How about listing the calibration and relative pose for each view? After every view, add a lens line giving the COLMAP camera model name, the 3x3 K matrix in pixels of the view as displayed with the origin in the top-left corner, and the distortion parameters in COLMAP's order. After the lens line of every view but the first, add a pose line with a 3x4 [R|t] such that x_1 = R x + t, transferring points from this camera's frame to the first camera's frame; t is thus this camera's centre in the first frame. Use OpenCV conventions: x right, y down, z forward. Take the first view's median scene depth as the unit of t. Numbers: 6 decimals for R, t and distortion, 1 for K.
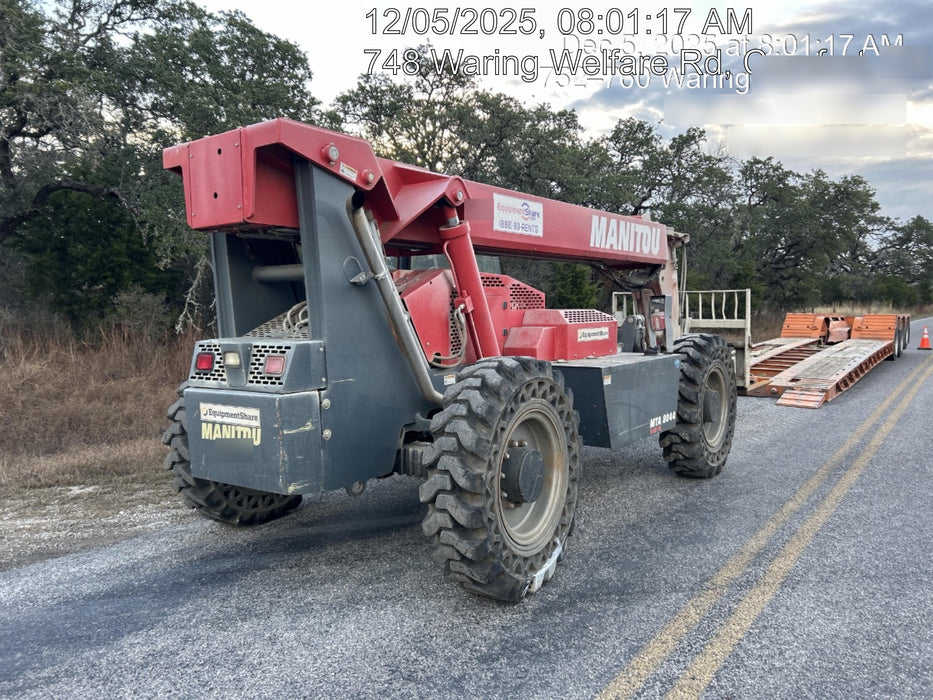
lens RADIAL K [[704.3, 0, 465.4], [0, 704.3, 345.8], [0, 0, 1]] dist [0.029108, -0.006923]
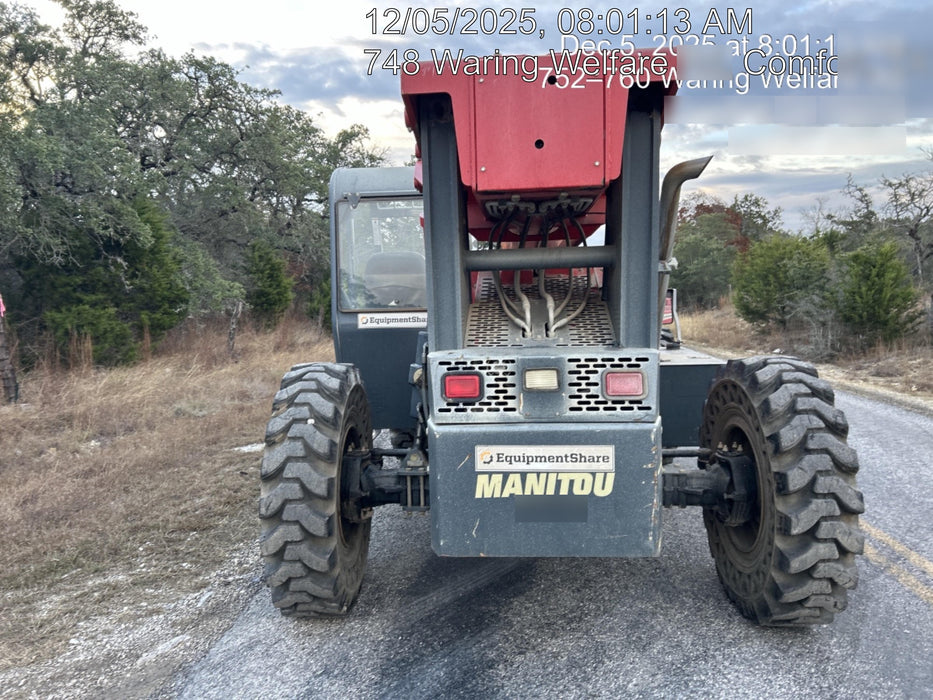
lens RADIAL K [[704.3, 0, 465.4], [0, 704.3, 345.8], [0, 0, 1]] dist [0.029108, -0.006923]
pose [[0.852518, -0.038285, 0.521295, -0.743504], [0.033764, 0.999265, 0.018171, -0.029359], [-0.521607, 0.002110, 0.853183, 0.430771]]
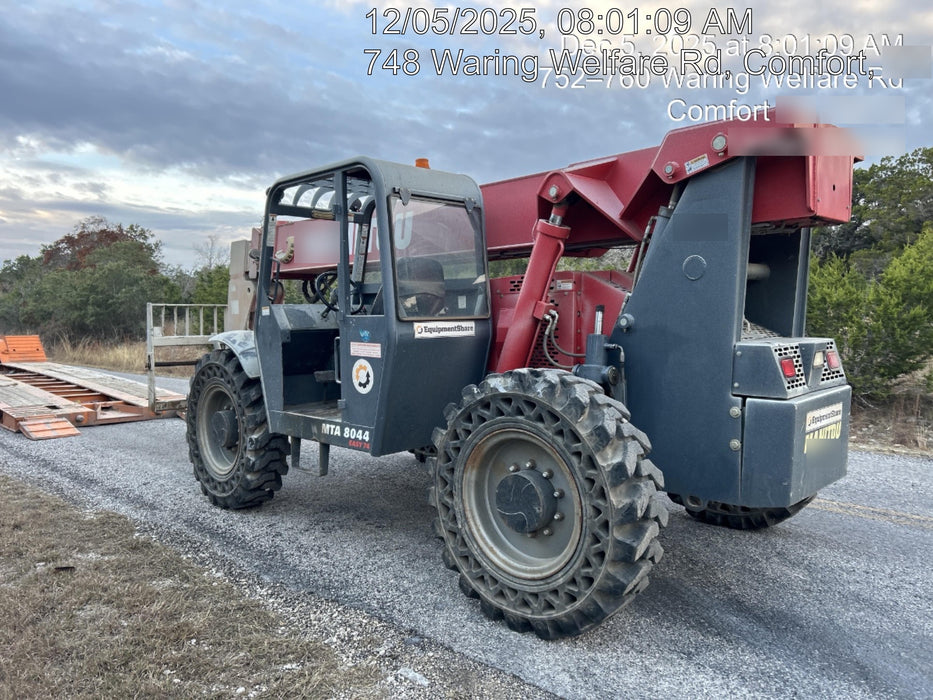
lens RADIAL K [[698.2, 0, 470.2], [0, 698.2, 351.9], [0, 0, 1]] dist [0.010438, -0.000390]
pose [[0.153860, -0.036300, 0.987426, -1.309766], [0.065116, 0.997525, 0.026525, -0.045416], [-0.985945, 0.060216, 0.155843, 1.288314]]
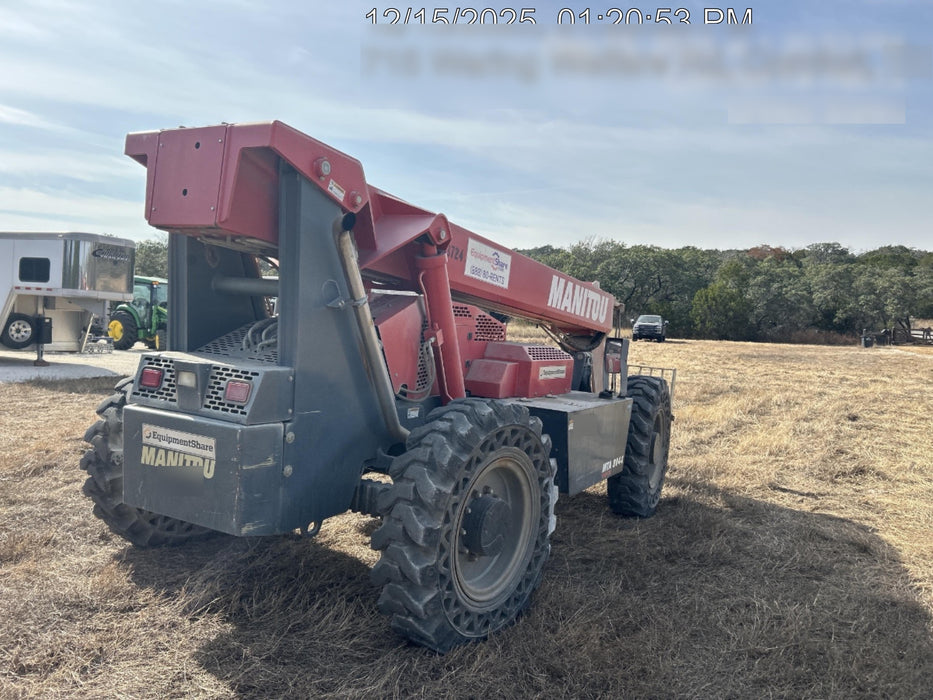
lens RADIAL K [[704.3, 0, 465.4], [0, 704.3, 345.8], [0, 0, 1]] dist [0.029108, -0.006923]
pose [[0.987888, 0.088658, 0.127345, -0.095731], [-0.087855, 0.996062, -0.011920, -0.043303], [-0.127900, 0.000588, 0.991787, 0.058171]]
